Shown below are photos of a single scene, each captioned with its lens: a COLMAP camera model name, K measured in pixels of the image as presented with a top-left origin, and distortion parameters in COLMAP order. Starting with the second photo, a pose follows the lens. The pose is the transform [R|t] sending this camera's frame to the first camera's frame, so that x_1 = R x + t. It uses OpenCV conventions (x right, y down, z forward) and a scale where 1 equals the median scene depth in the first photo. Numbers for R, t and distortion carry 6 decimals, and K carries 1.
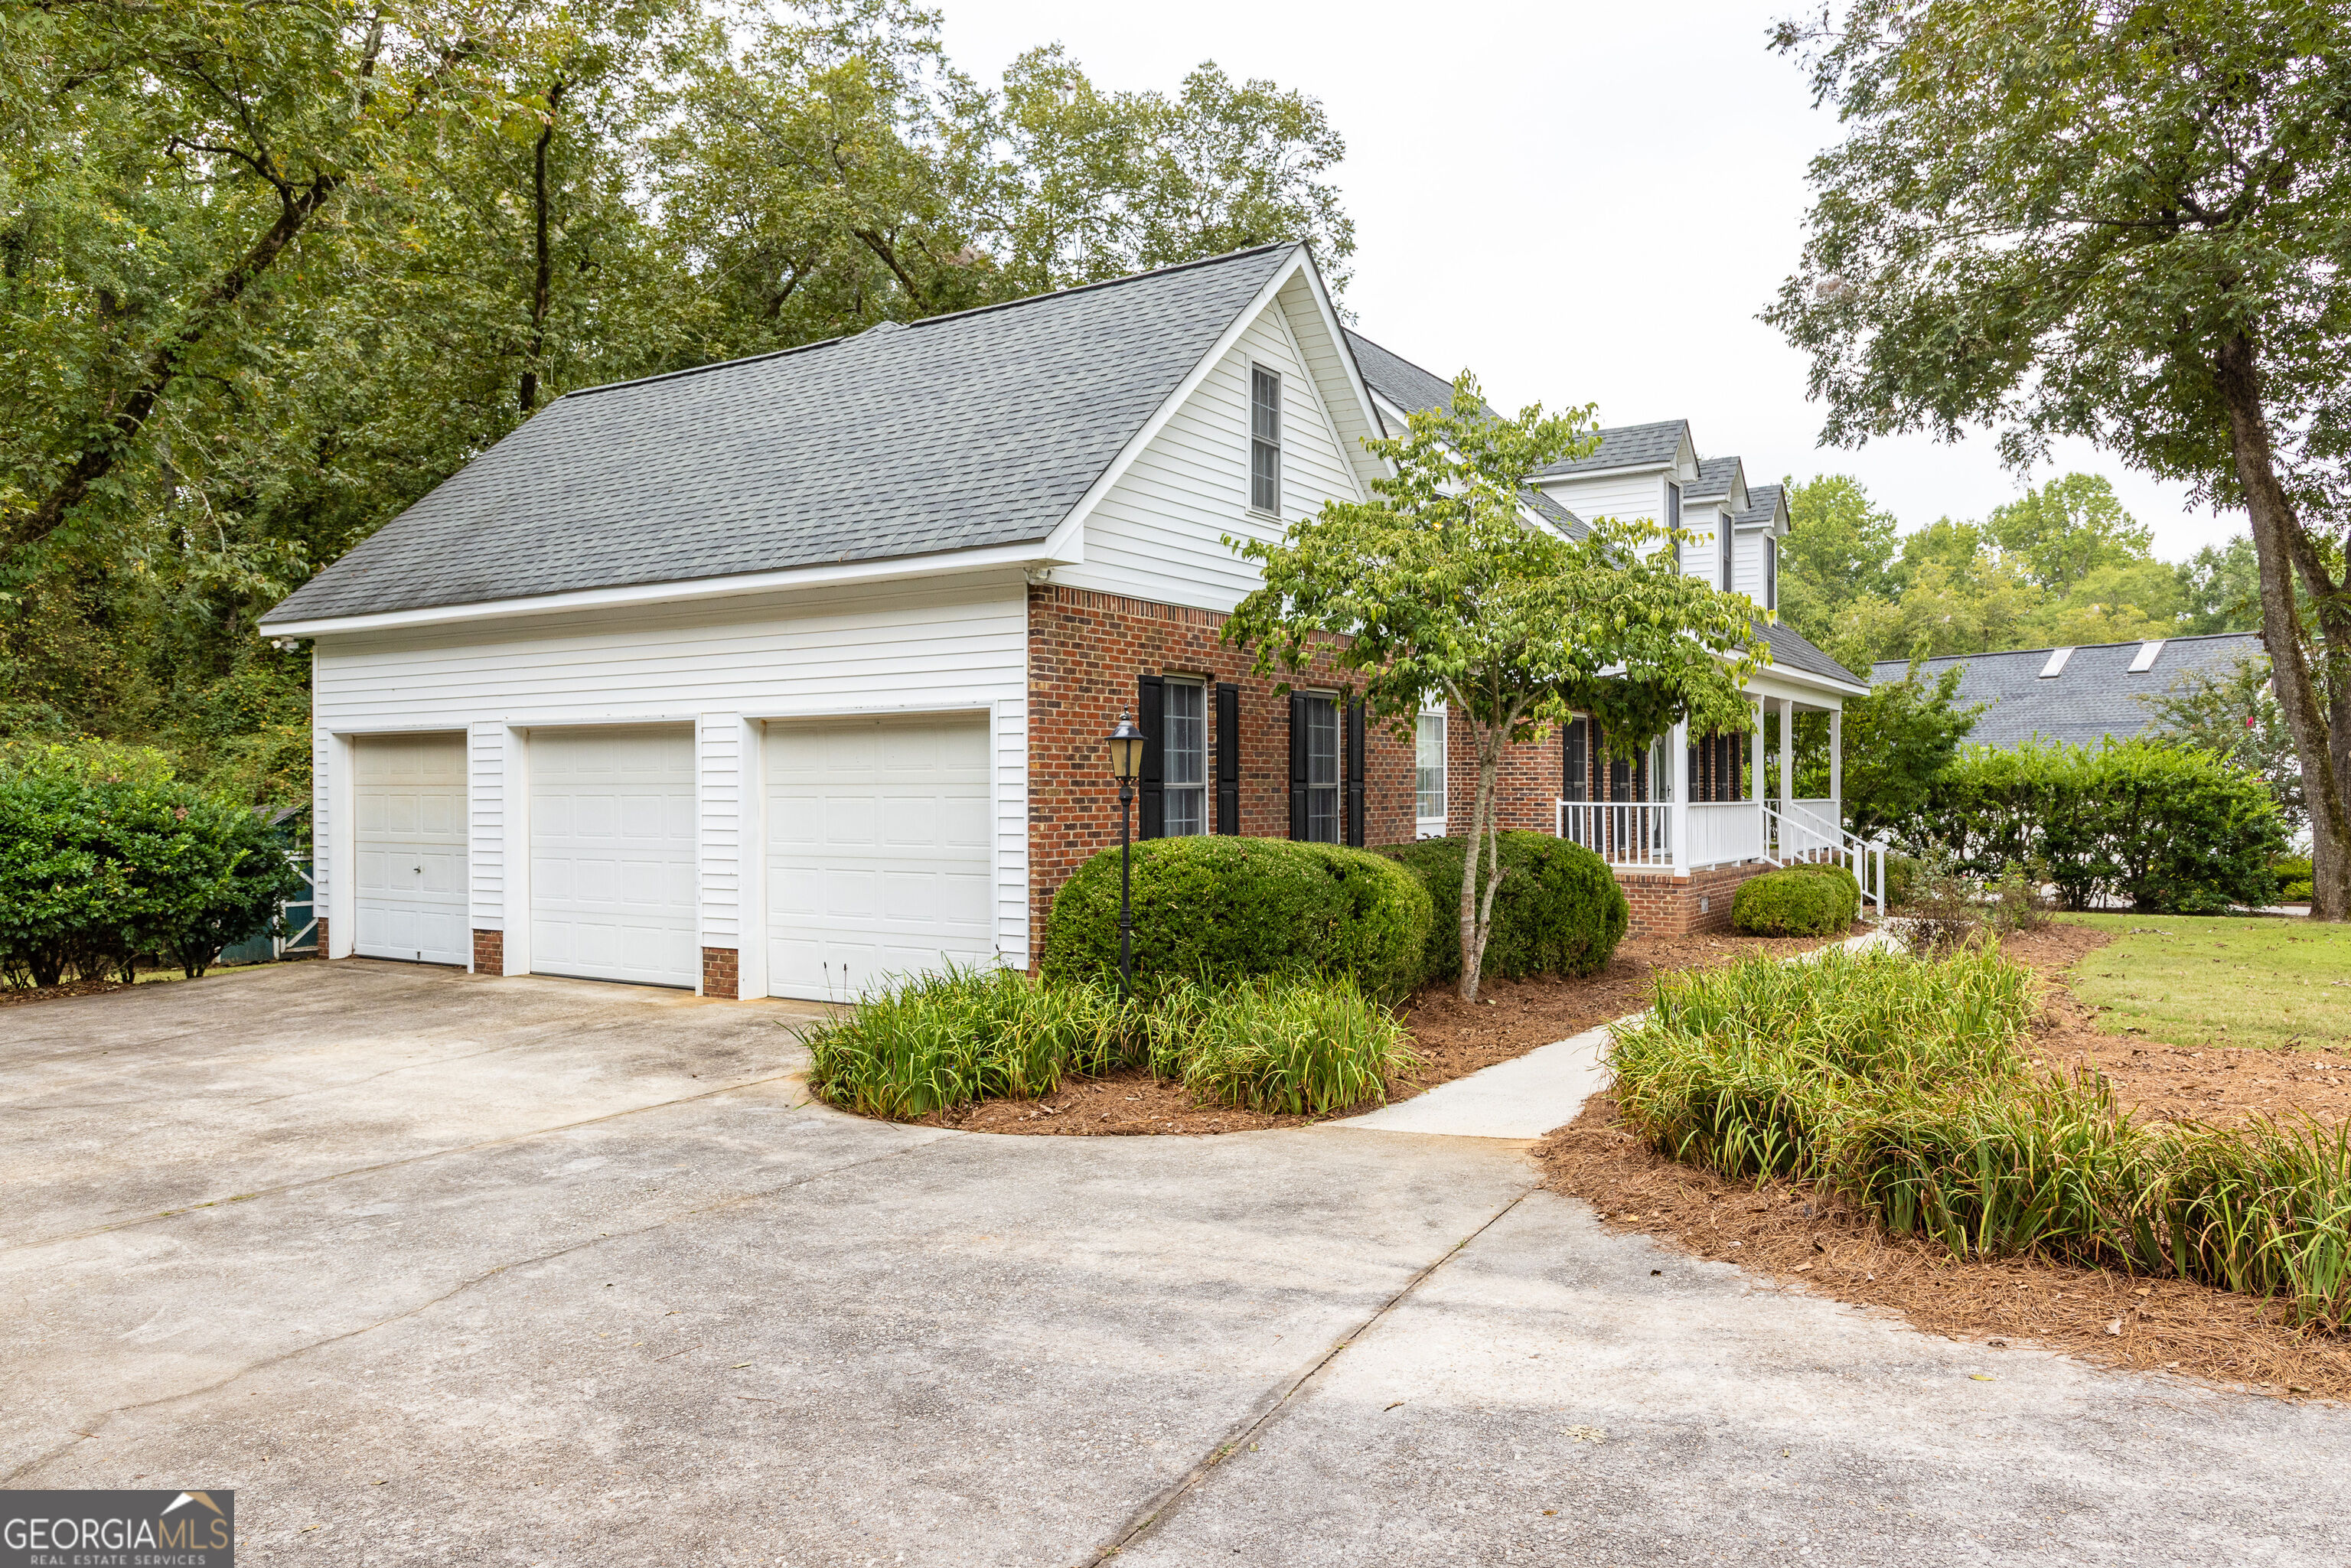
lens RADIAL K [[1564.7, 0, 1166.8], [0, 1564.7, 781.1], [0, 0, 1]] dist [0.008779, 0.004796]
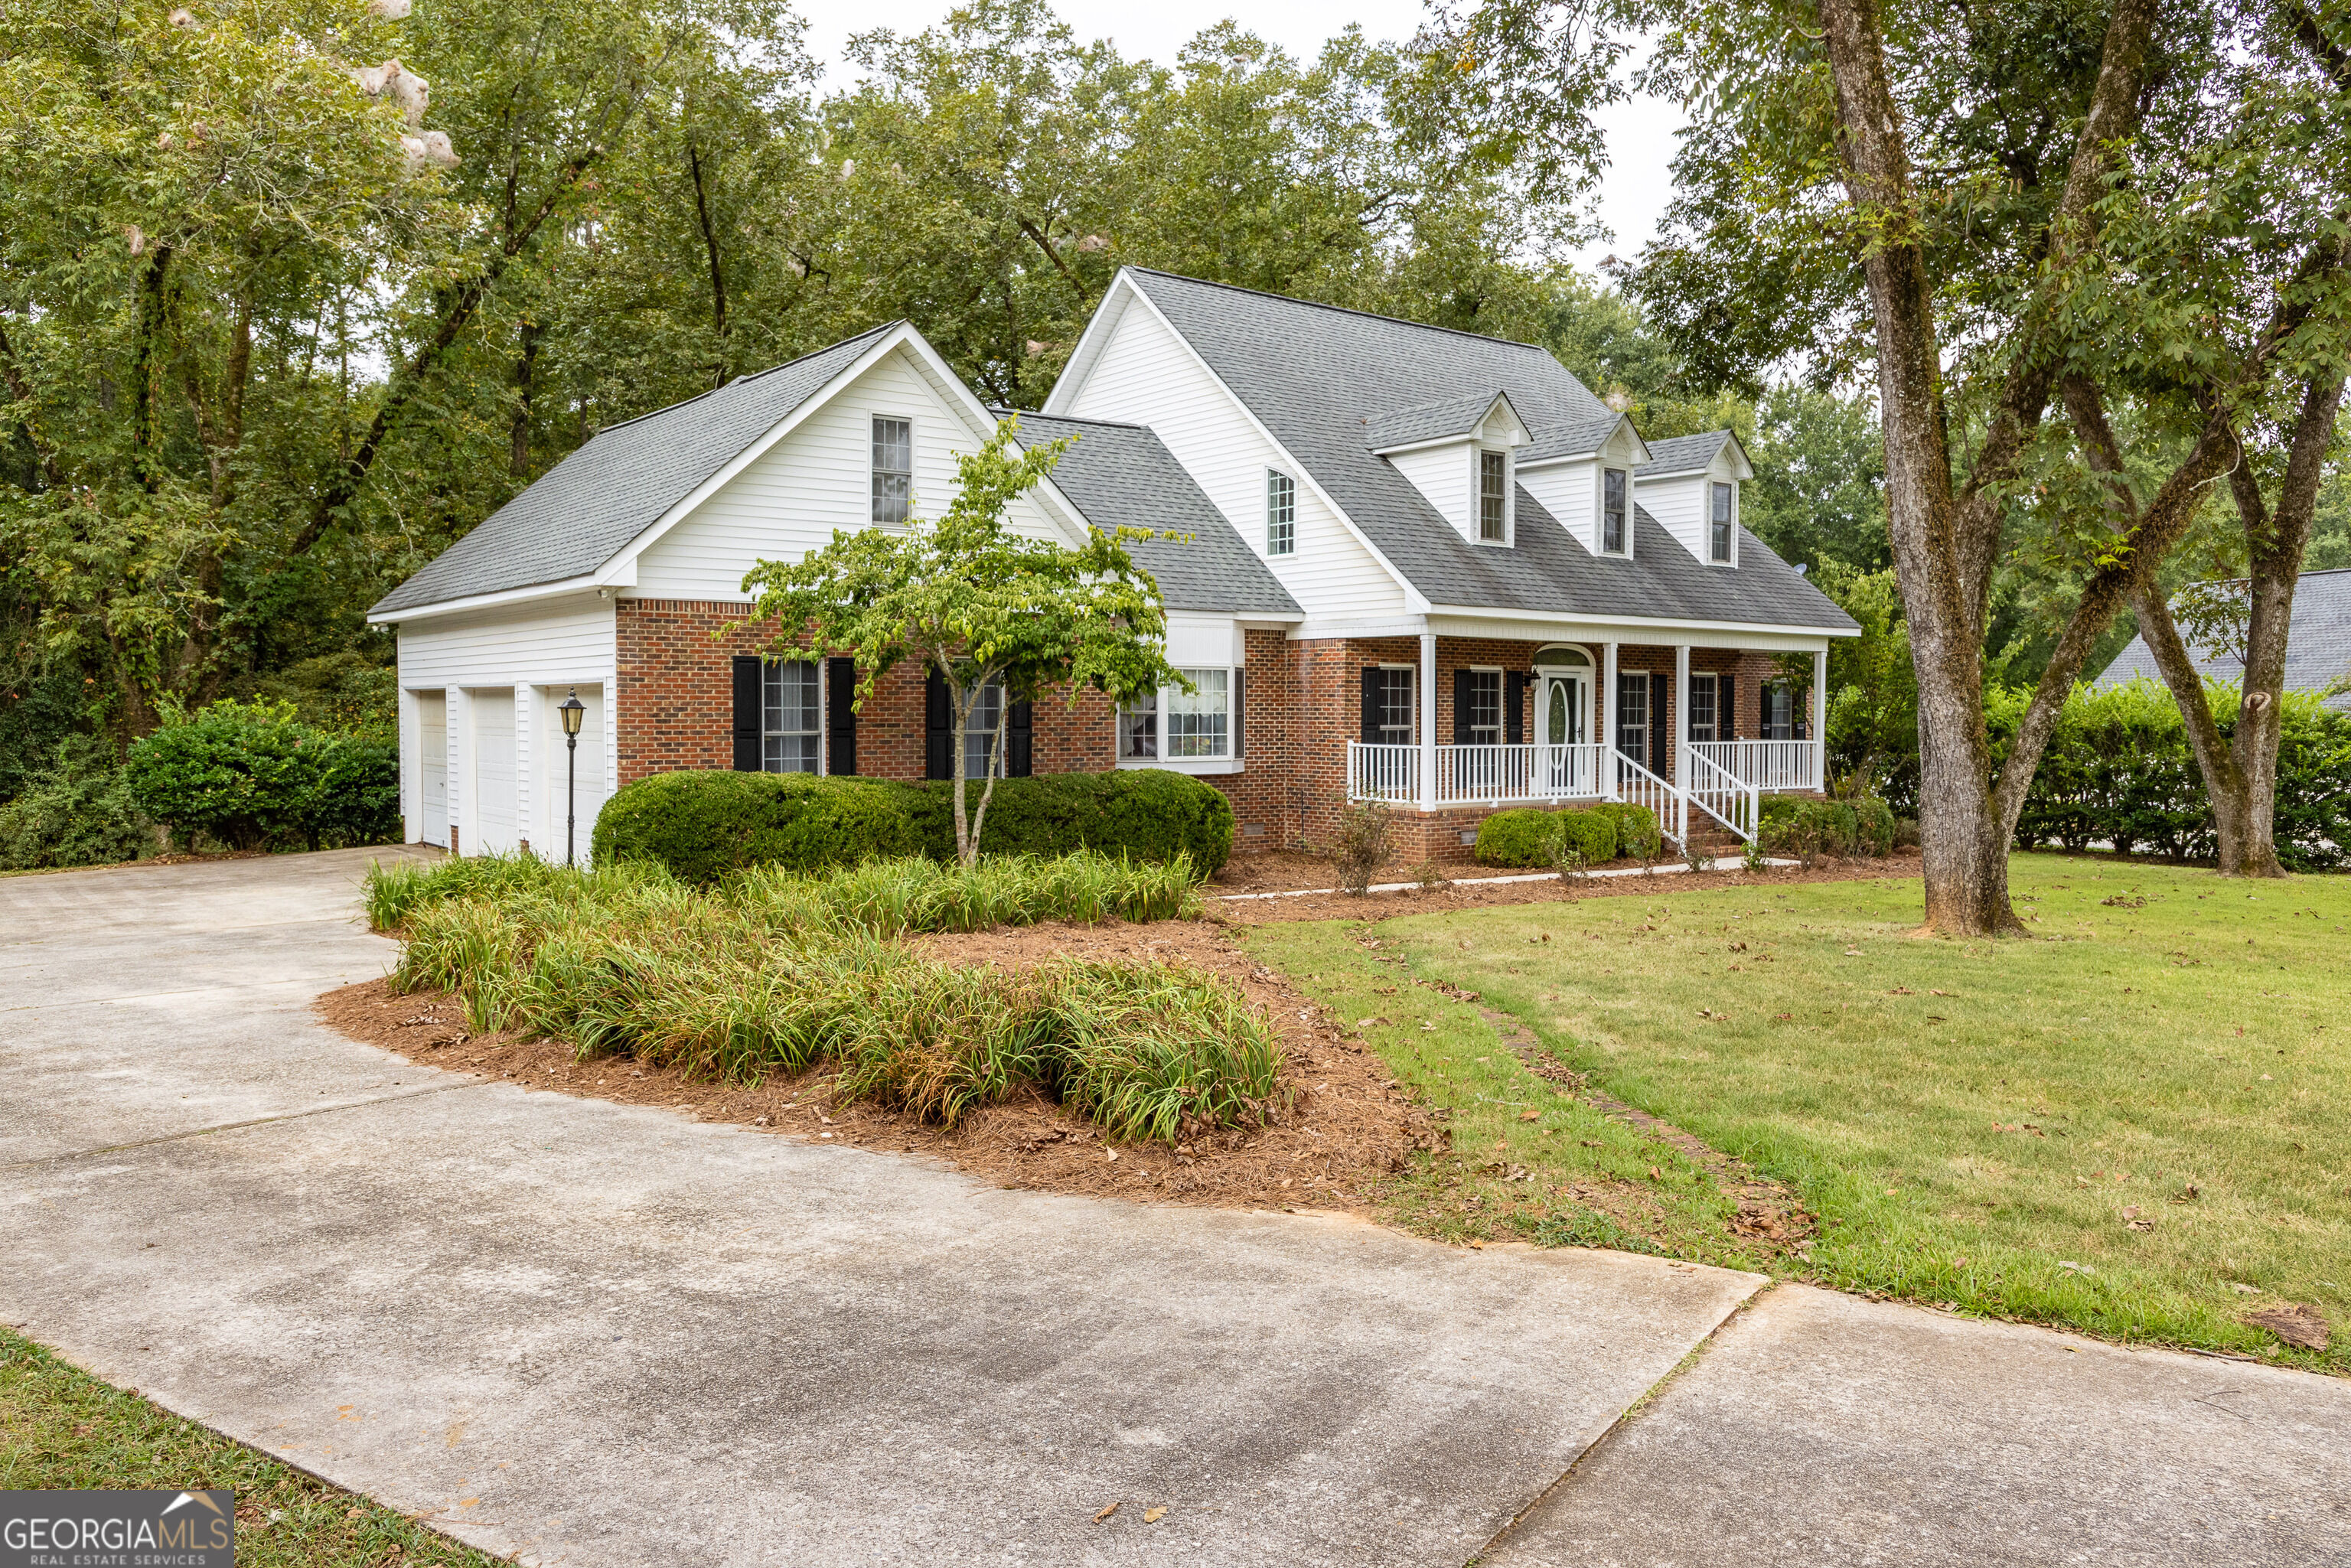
lens RADIAL K [[1690.3, 0, 1163.5], [0, 1690.3, 733.2], [0, 0, 1]] dist [-0.011774, -0.002055]
pose [[0.941089, 0.008670, -0.338049, 0.716281], [-0.002222, 0.999808, 0.019455, -0.023335], [0.338153, -0.017558, 0.940928, -0.253412]]
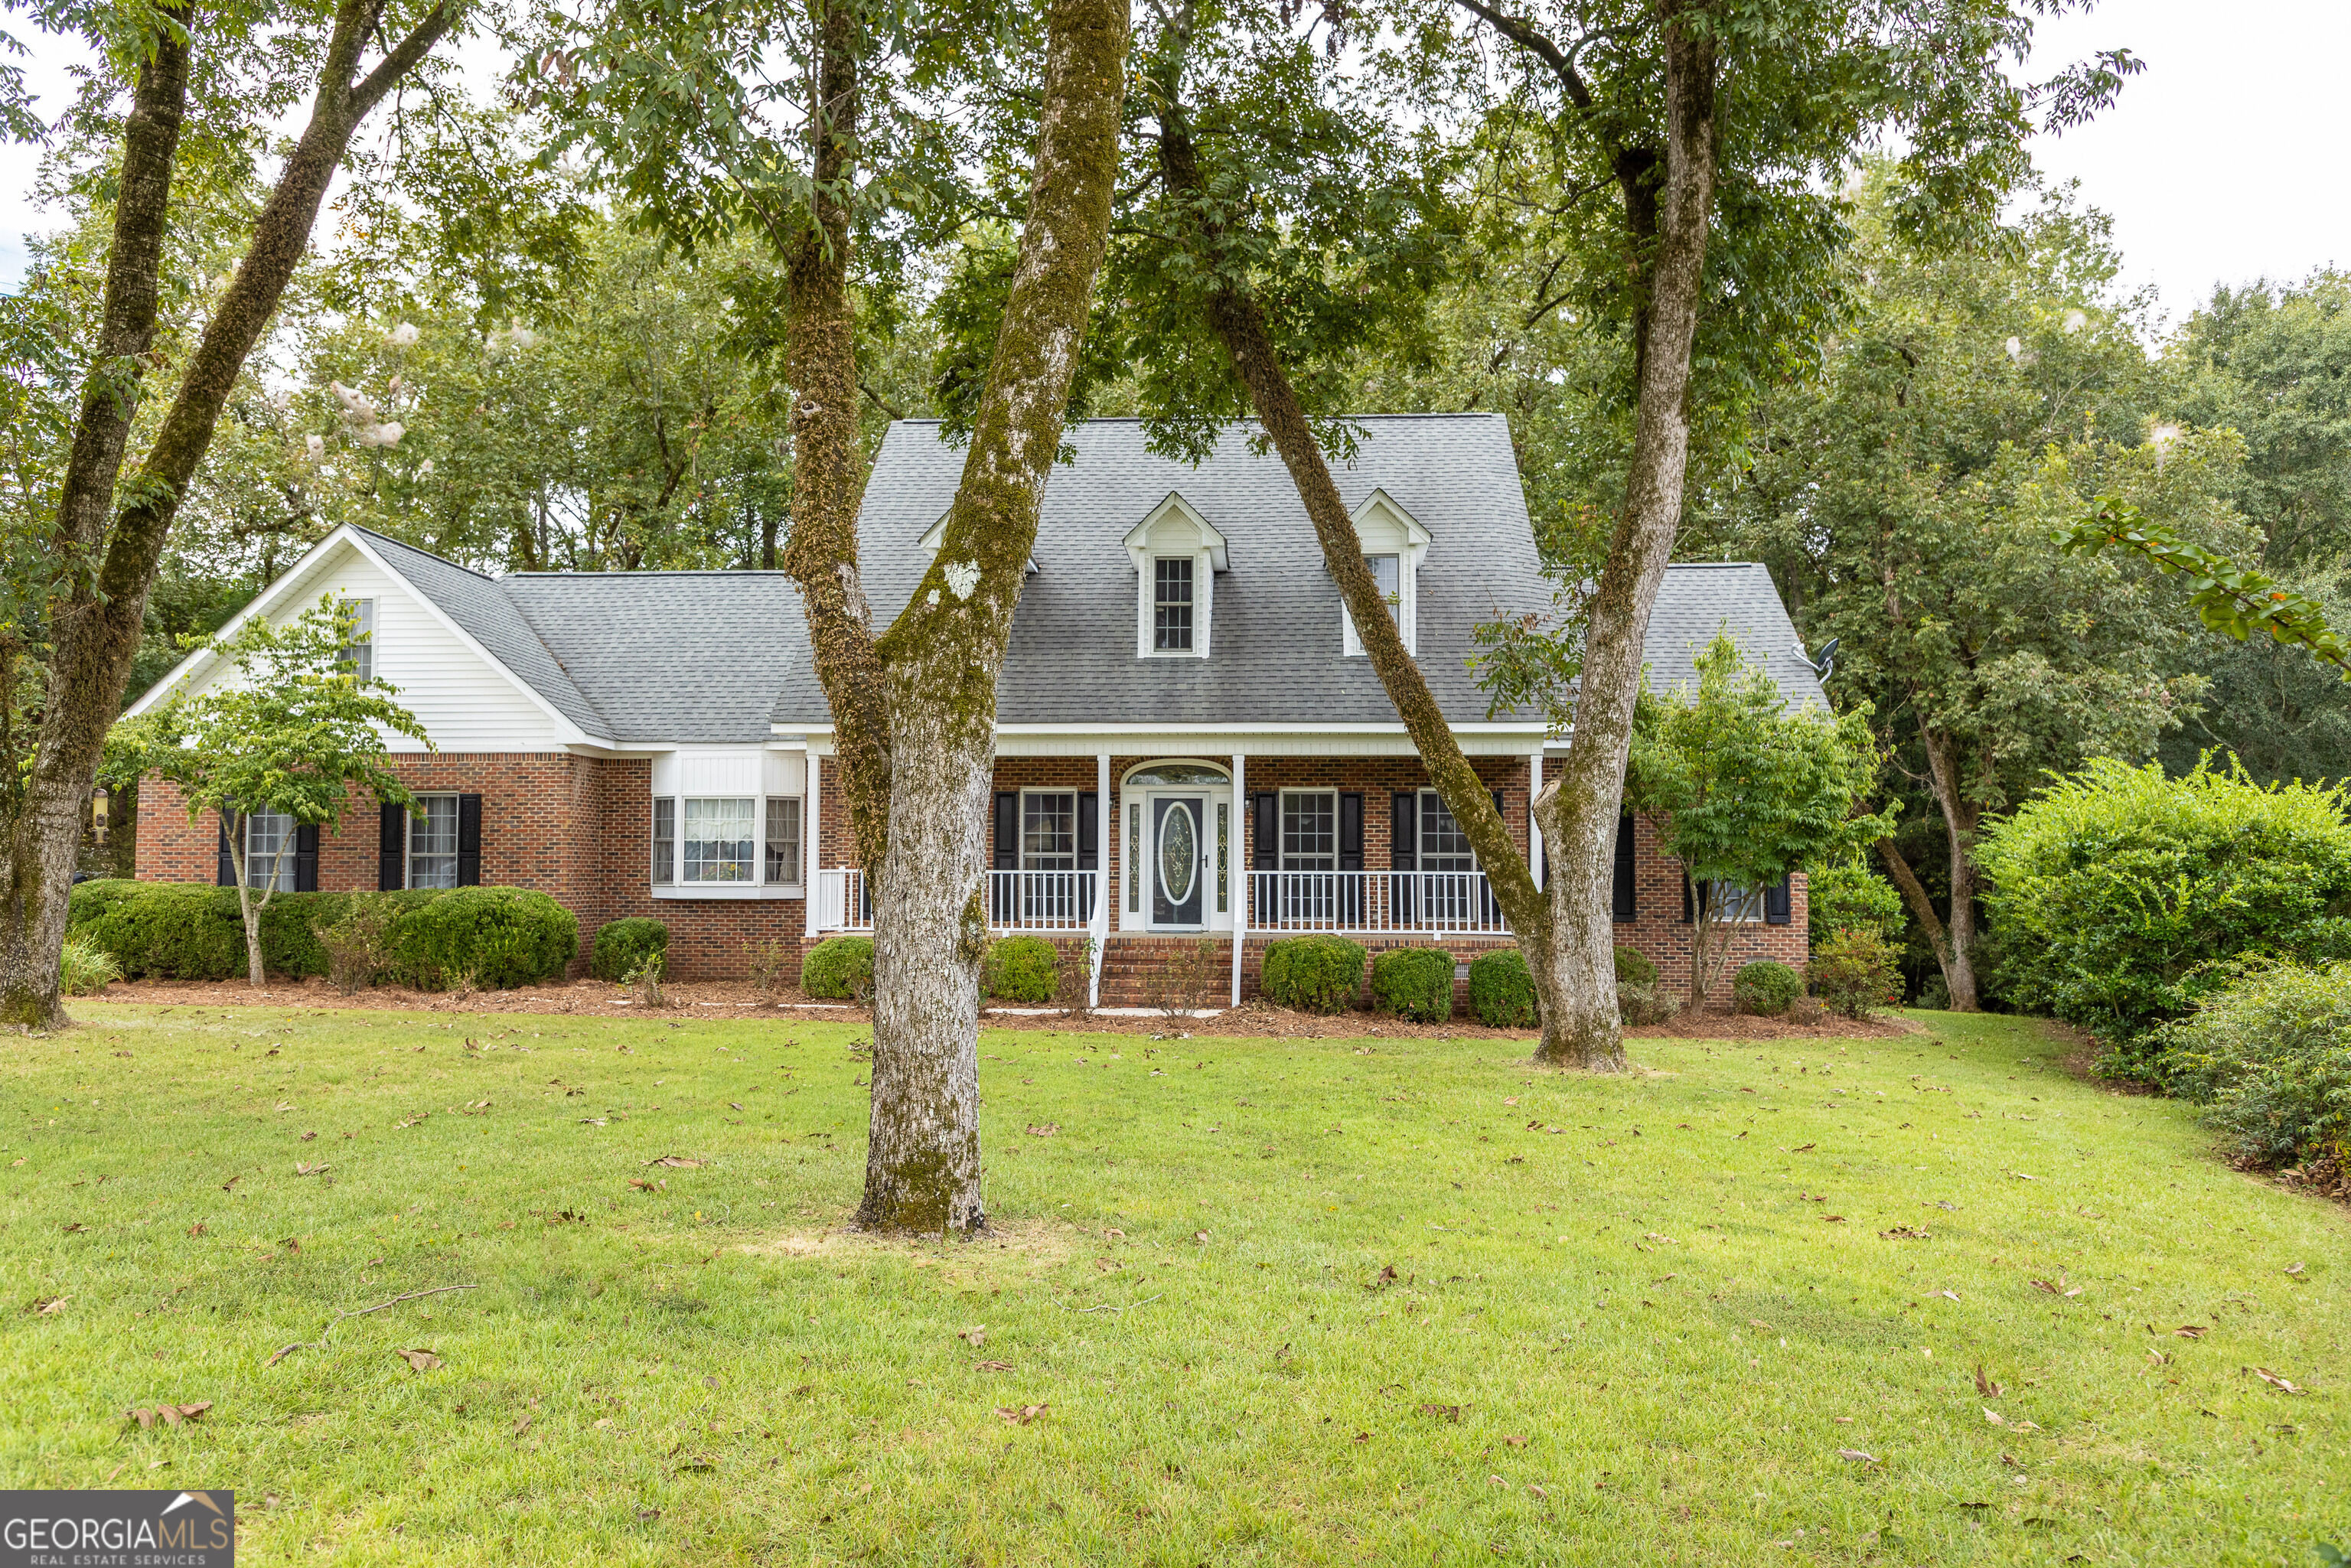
lens RADIAL K [[1690.3, 0, 1156.8], [0, 1690.3, 795.1], [0, 0, 1]] dist [-0.011774, -0.002055]
pose [[0.494705, -0.039228, -0.868175, 1.886654], [0.001870, 0.999026, -0.044075, 0.018986], [0.869059, 0.020181, 0.494296, 0.812140]]
